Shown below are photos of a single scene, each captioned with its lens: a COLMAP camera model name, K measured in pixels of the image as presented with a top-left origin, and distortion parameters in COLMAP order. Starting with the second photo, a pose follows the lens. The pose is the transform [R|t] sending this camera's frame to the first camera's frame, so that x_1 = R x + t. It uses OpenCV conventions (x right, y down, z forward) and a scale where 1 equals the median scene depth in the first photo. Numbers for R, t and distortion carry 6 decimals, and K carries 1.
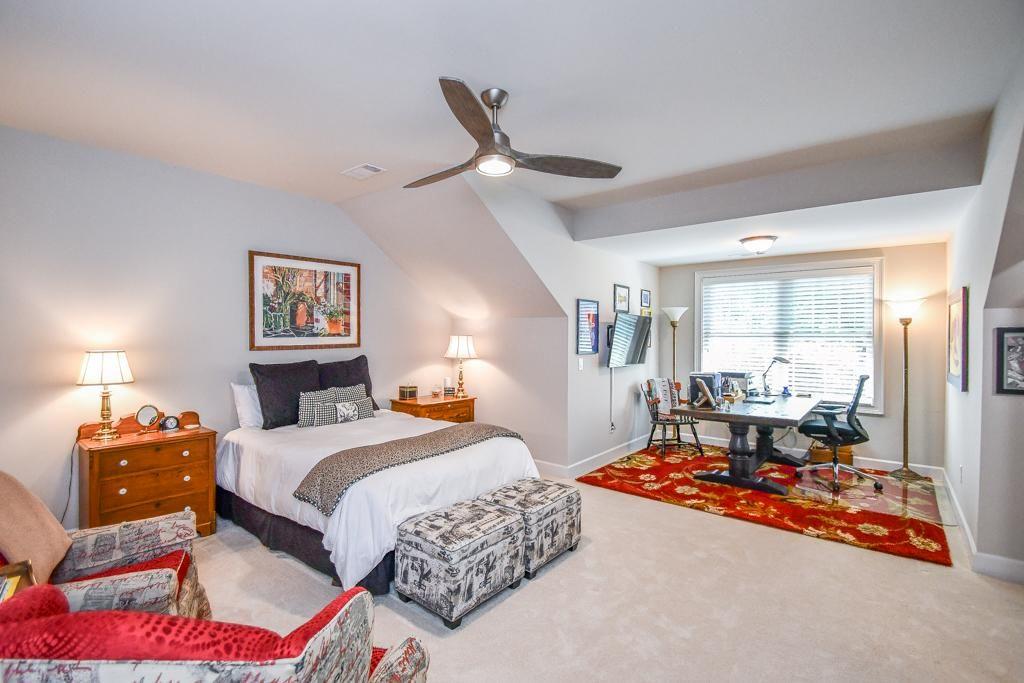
lens RADIAL K [[475.3, 0, 504.2], [0, 475.3, 340.3], [0, 0, 1]] dist [-0.005051, -0.003598]
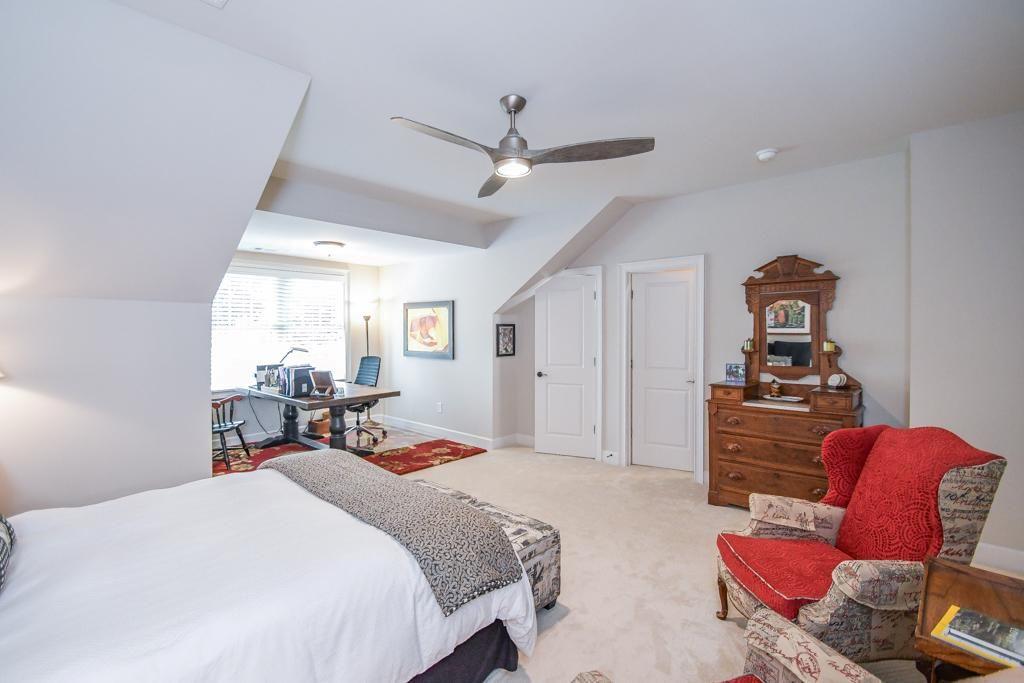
lens RADIAL K [[475.3, 0, 503.7], [0, 475.3, 334.0], [0, 0, 1]] dist [-0.005051, -0.003598]
pose [[0.042770, -0.016068, 0.998956, -0.770844], [0.011141, 0.999816, 0.015605, -0.011633], [-0.999023, 0.010462, 0.042941, 0.700268]]
